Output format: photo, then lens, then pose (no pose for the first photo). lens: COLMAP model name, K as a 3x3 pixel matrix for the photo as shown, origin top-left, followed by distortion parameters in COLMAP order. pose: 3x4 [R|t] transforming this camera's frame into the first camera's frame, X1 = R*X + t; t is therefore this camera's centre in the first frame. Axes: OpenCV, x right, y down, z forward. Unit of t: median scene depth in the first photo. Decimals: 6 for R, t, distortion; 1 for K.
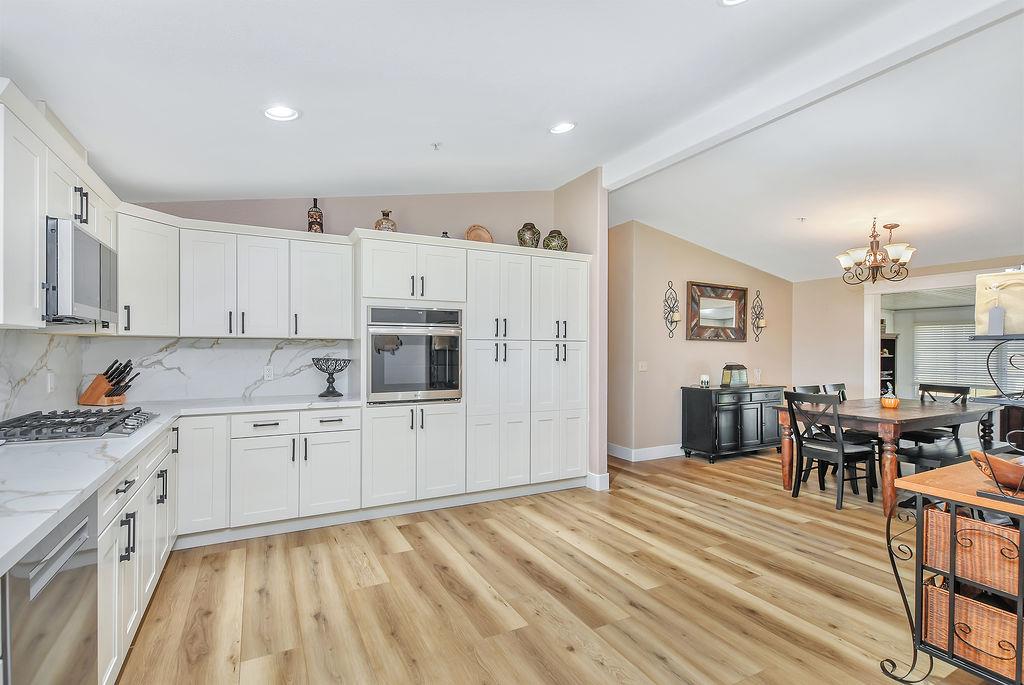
lens RADIAL K [[485.5, 0, 507.6], [0, 485.5, 345.7], [0, 0, 1]] dist [-0.000152, -0.000130]
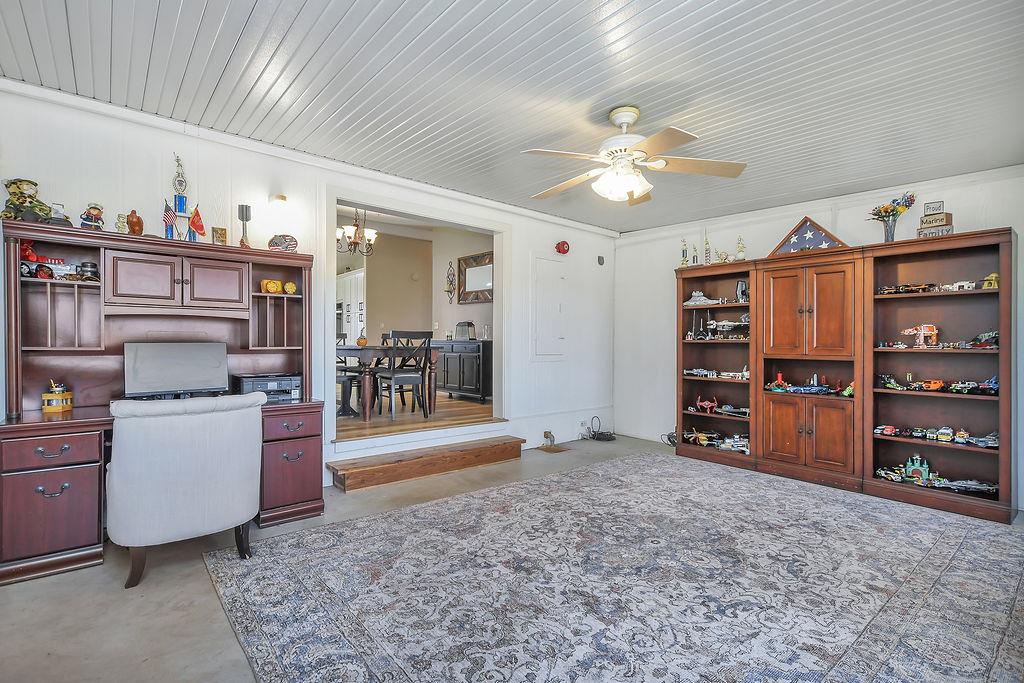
lens RADIAL K [[478.1, 0, 492.8], [0, 478.1, 348.6], [0, 0, 1]] dist [0.001885, -0.000200]
pose [[0.209048, 0.007805, -0.977874, 1.602610], [-0.000956, 0.999969, 0.007777, 0.093764], [0.977905, -0.000691, 0.209049, 0.815236]]
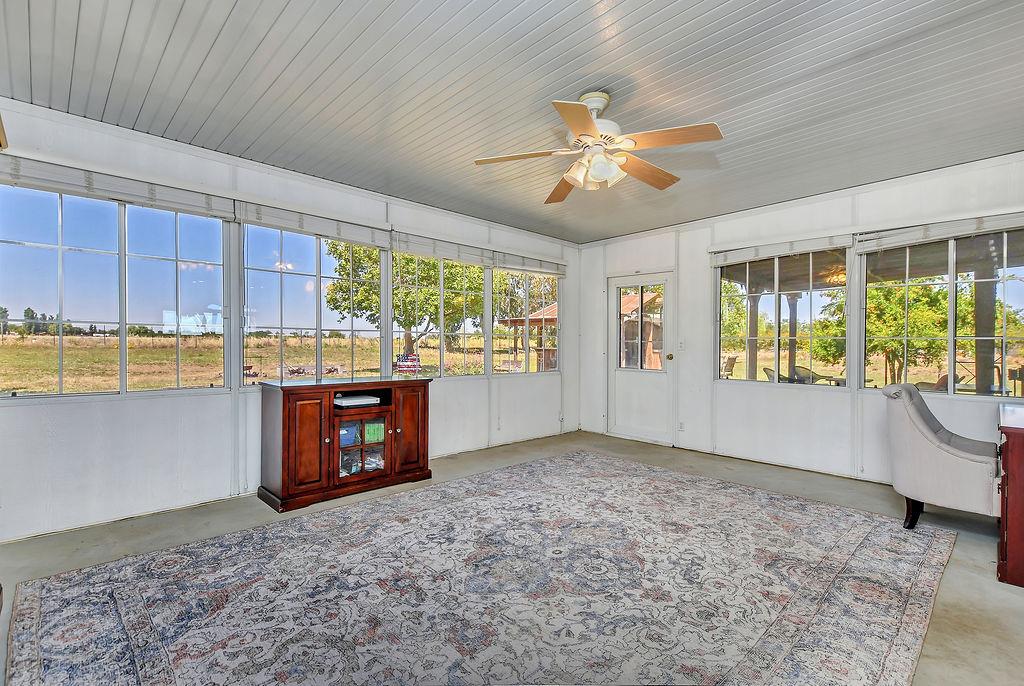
lens RADIAL K [[485.5, 0, 507.6], [0, 485.5, 346.2], [0, 0, 1]] dist [-0.000152, -0.000130]
pose [[-0.309506, -0.010842, 0.950836, 0.770729], [-0.018120, 0.999821, 0.005503, 0.100202], [-0.950725, -0.015526, -0.309647, 1.254388]]
